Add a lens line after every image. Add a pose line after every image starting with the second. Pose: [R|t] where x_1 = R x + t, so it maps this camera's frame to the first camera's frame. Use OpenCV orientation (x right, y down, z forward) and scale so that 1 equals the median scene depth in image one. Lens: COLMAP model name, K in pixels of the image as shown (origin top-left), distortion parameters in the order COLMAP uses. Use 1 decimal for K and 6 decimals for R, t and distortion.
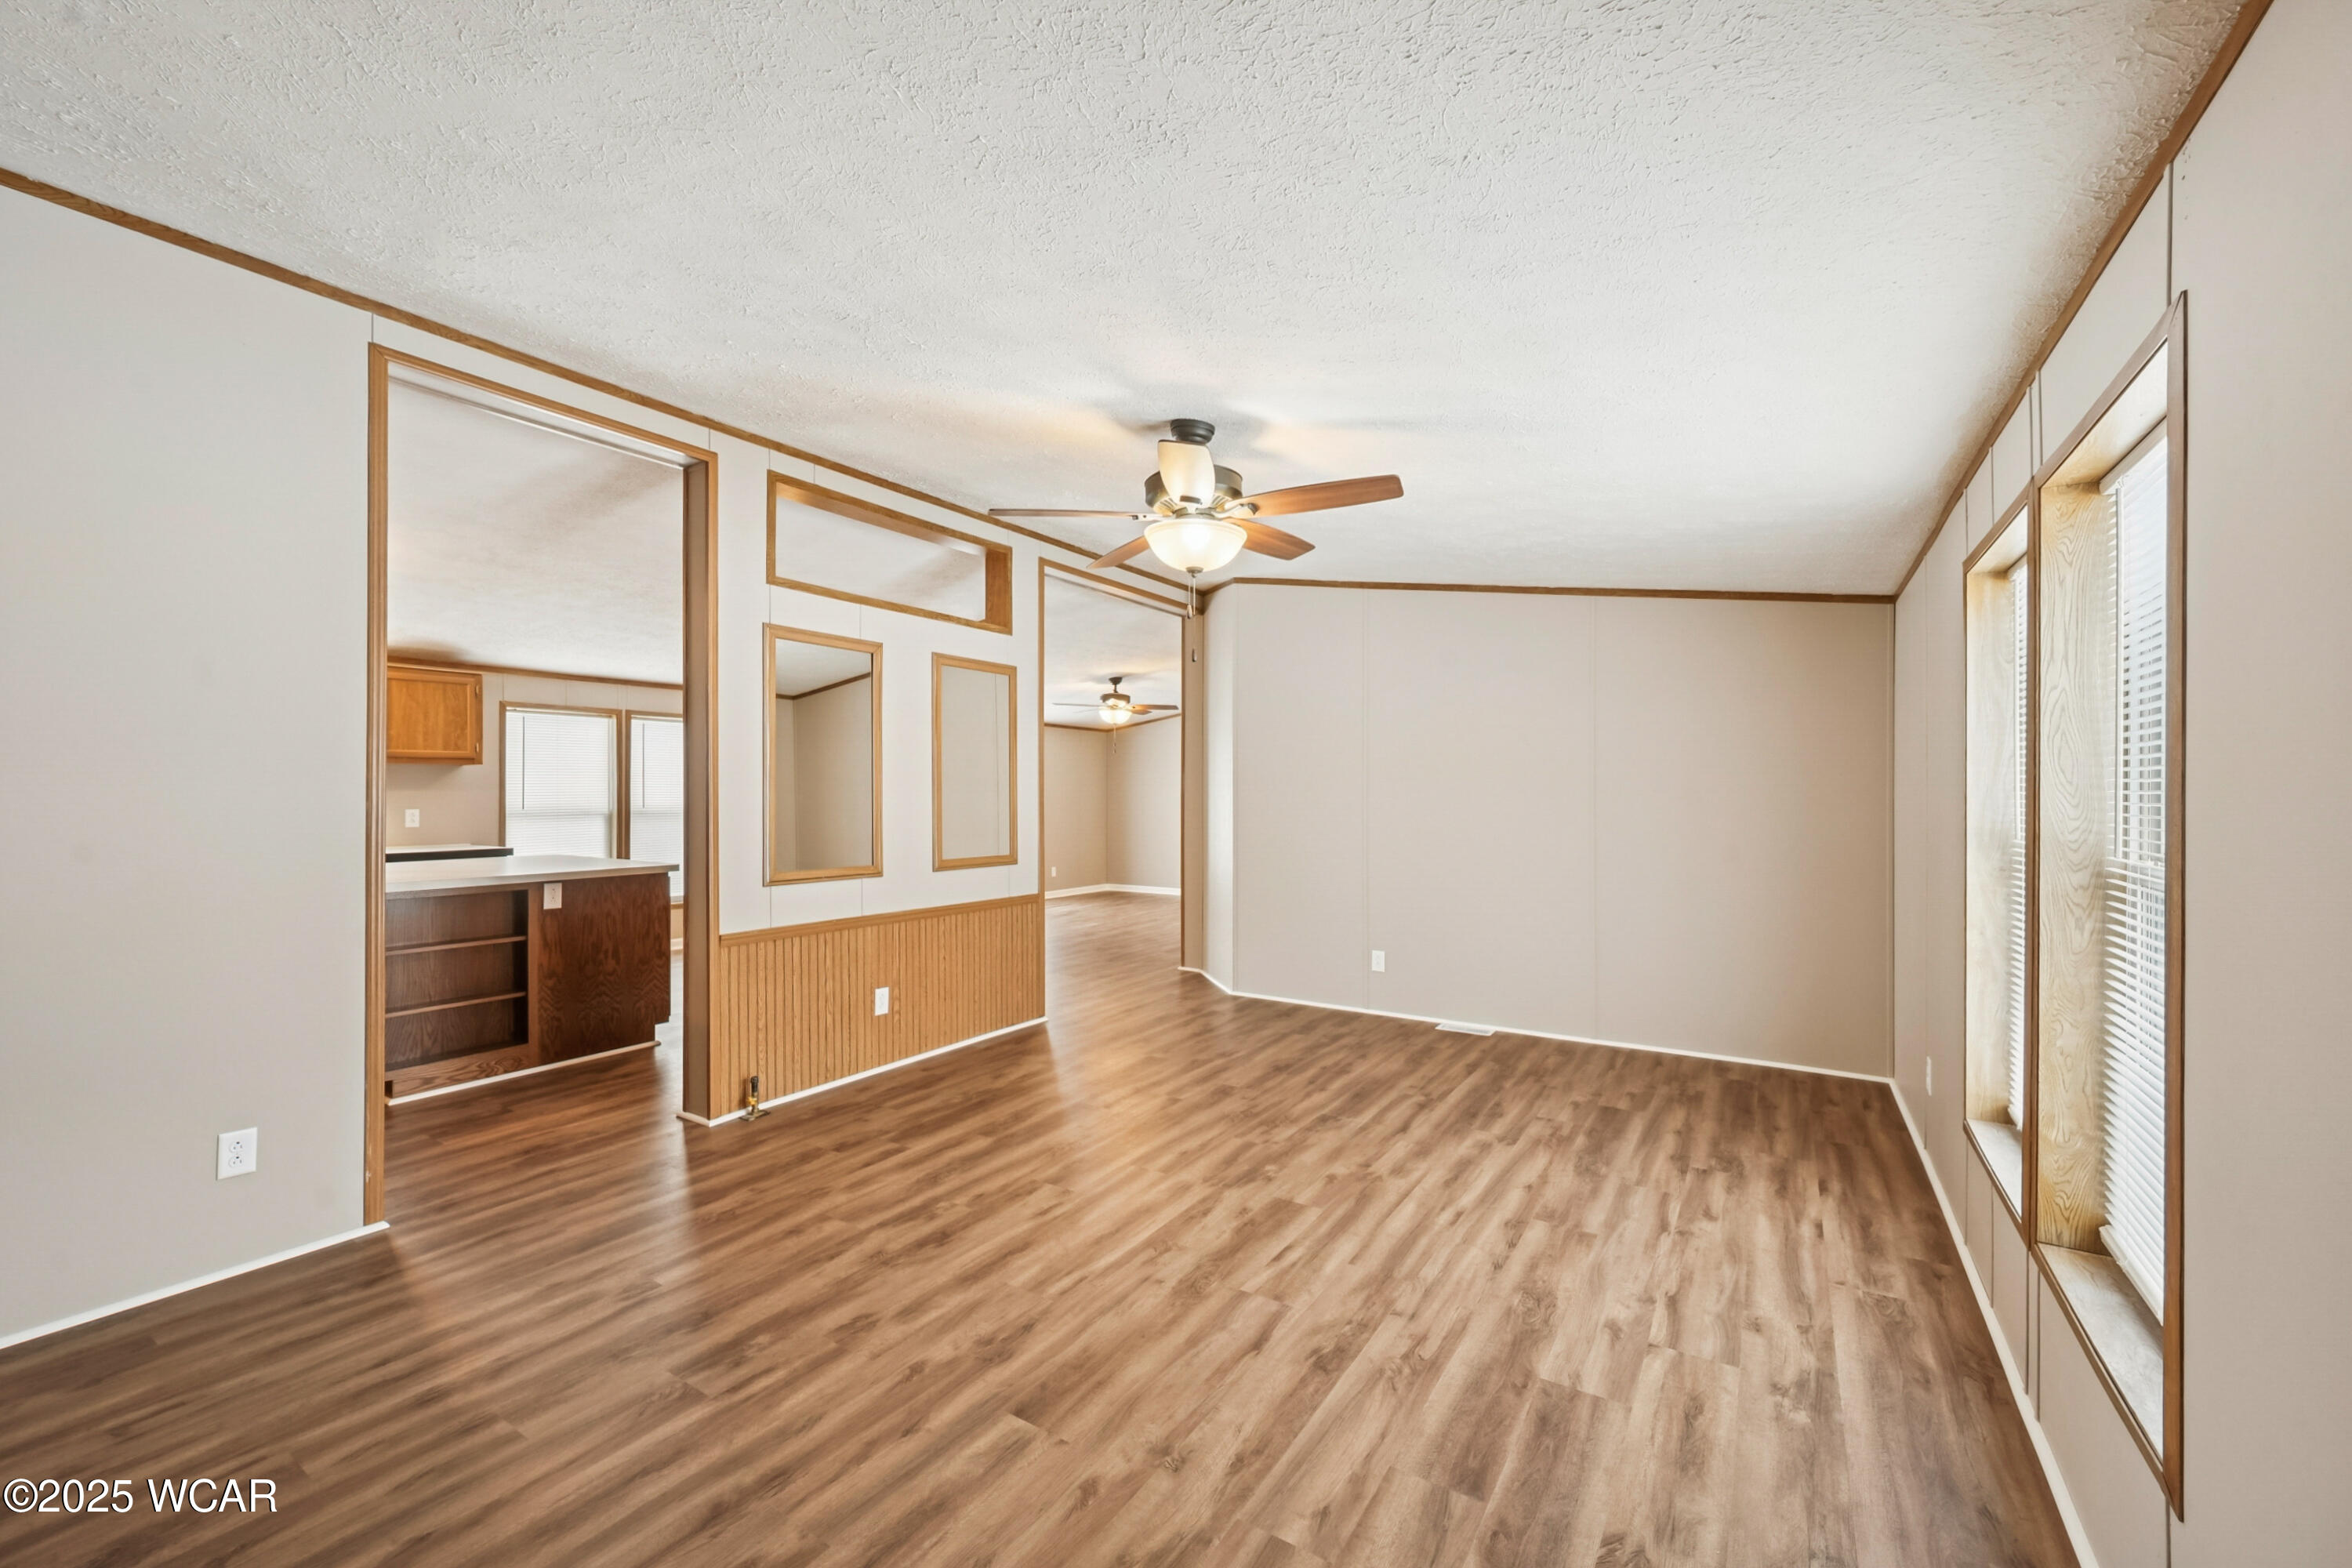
lens RADIAL K [[940.4, 0, 1161.1], [0, 940.4, 792.8], [0, 0, 1]] dist [0.001883, -0.000077]
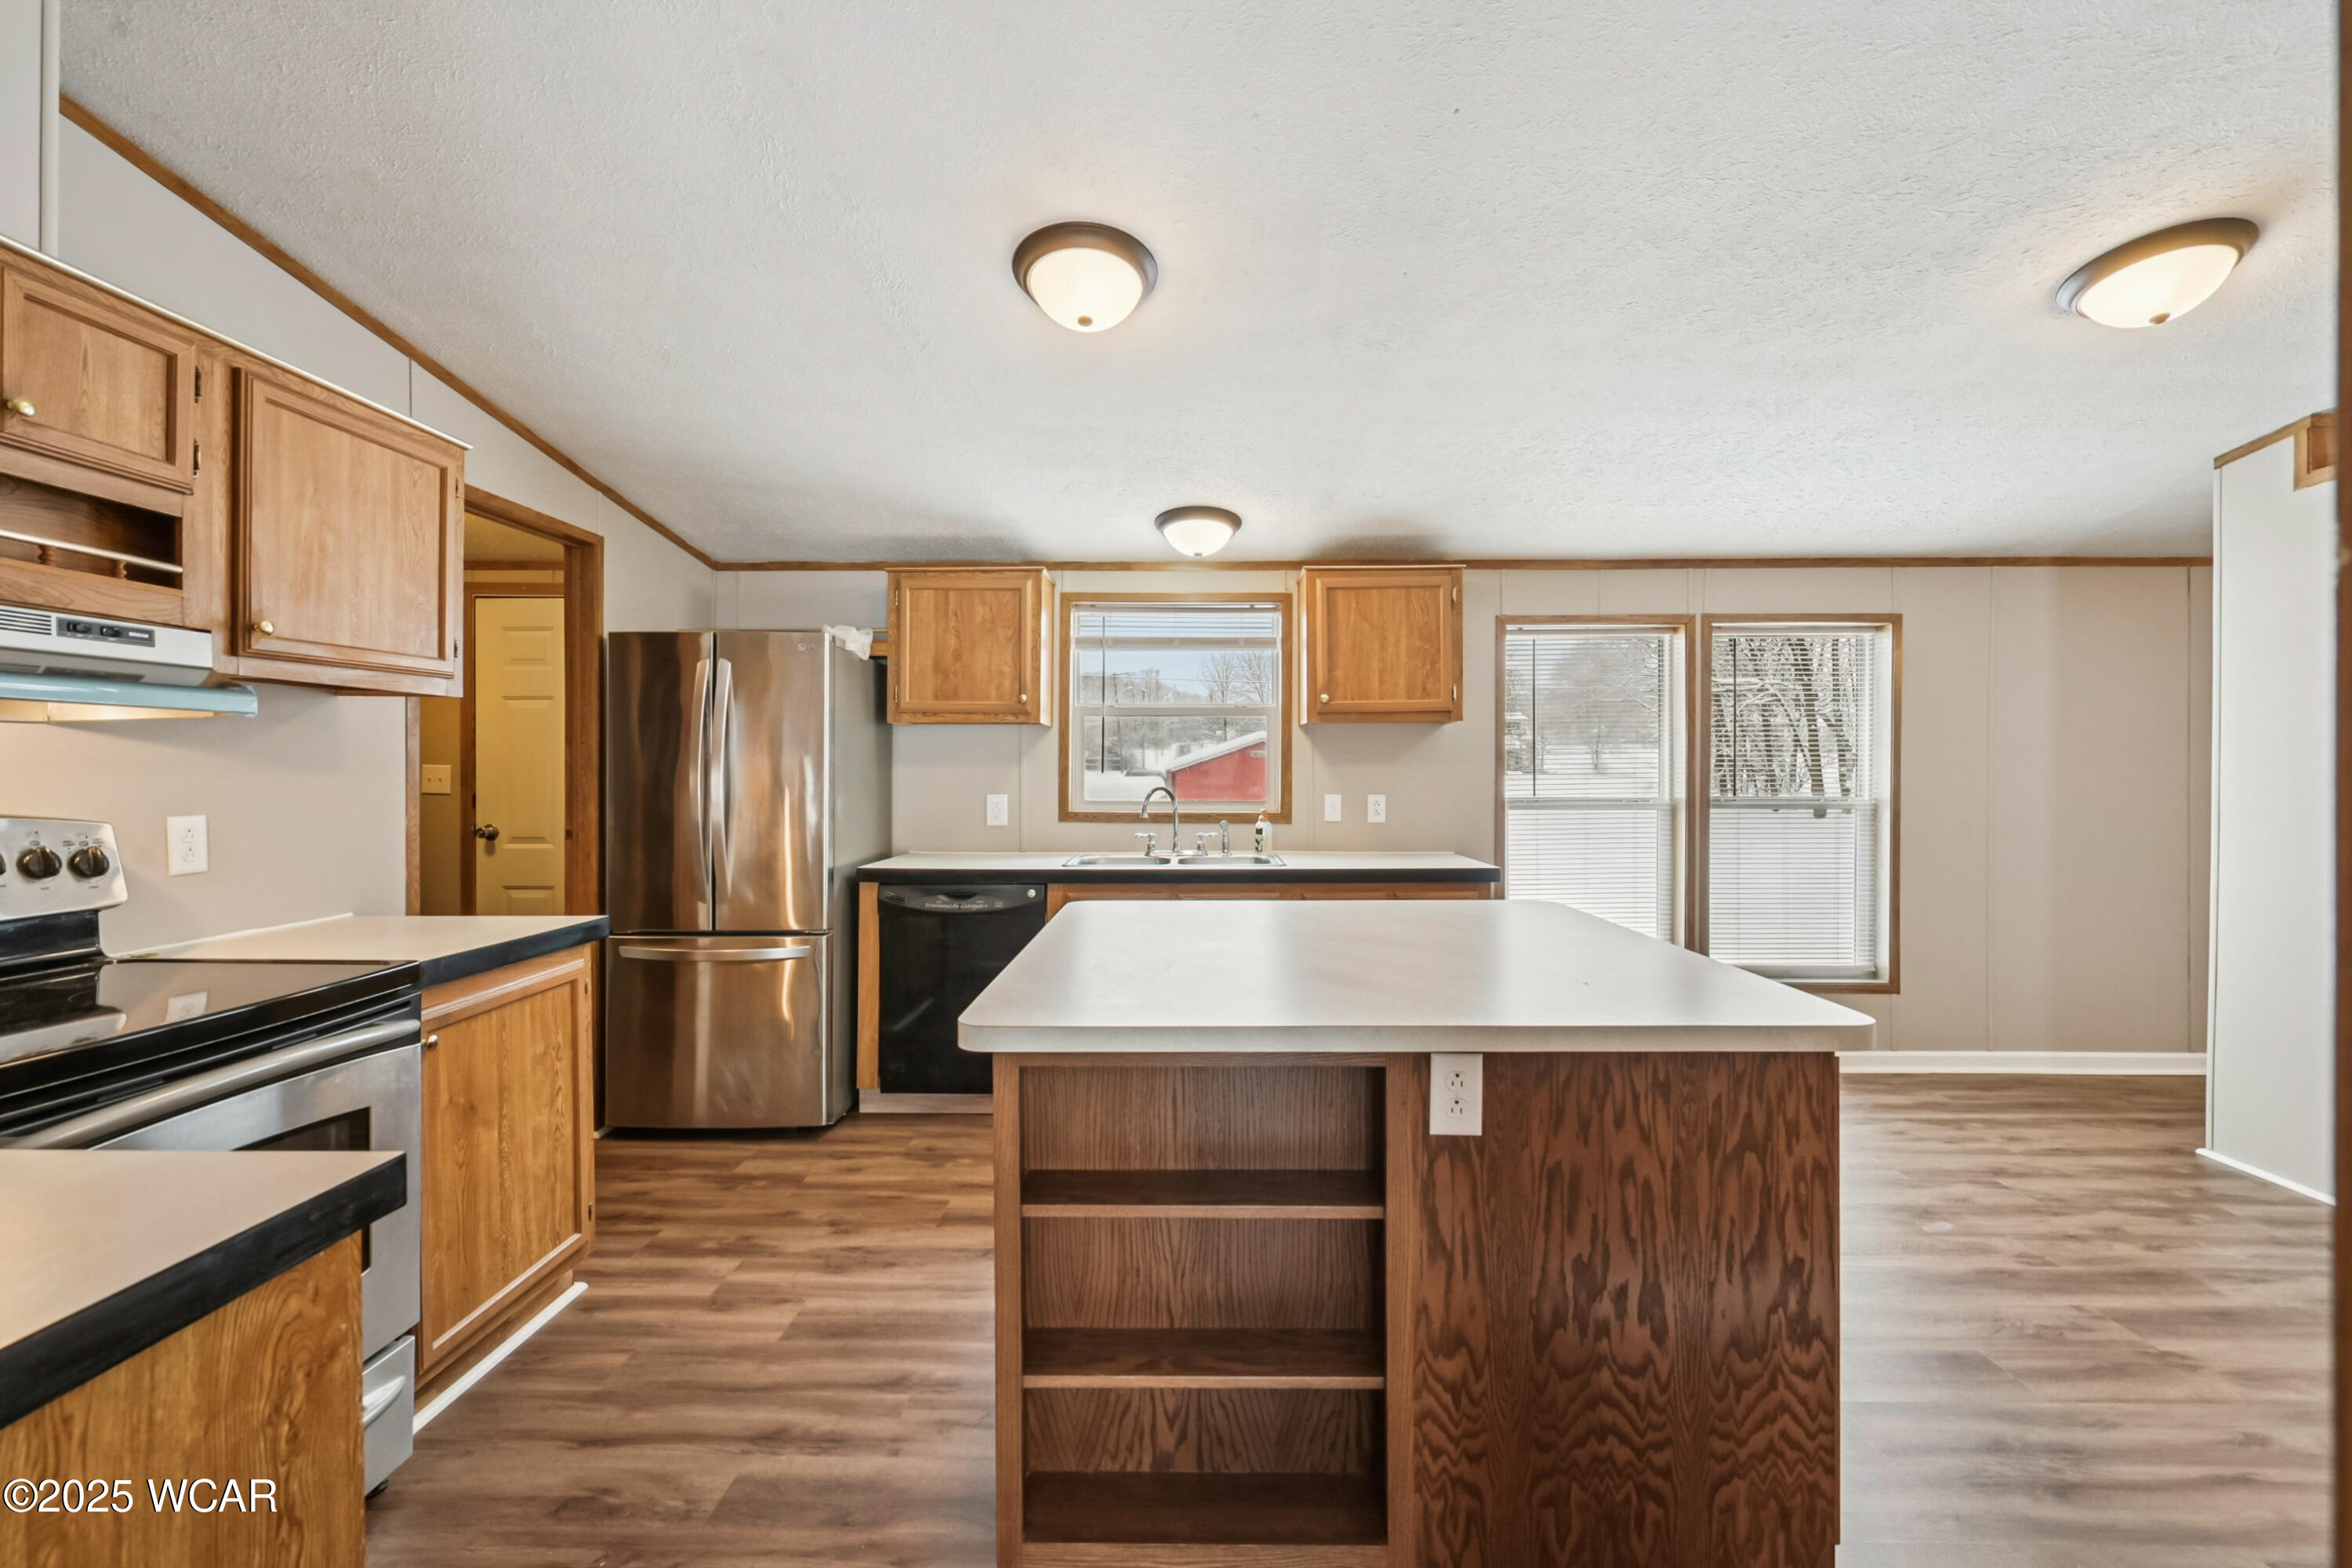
lens RADIAL K [[1005.9, 0, 1176.0], [0, 1005.9, 784.0], [0, 0, 1]] dist [0.000024, -0.000005]
pose [[0.536174, 0.007862, -0.844071, -0.304124], [0.004013, 0.999922, 0.011863, 0.001684], [0.844098, -0.009748, 0.536100, 0.544451]]
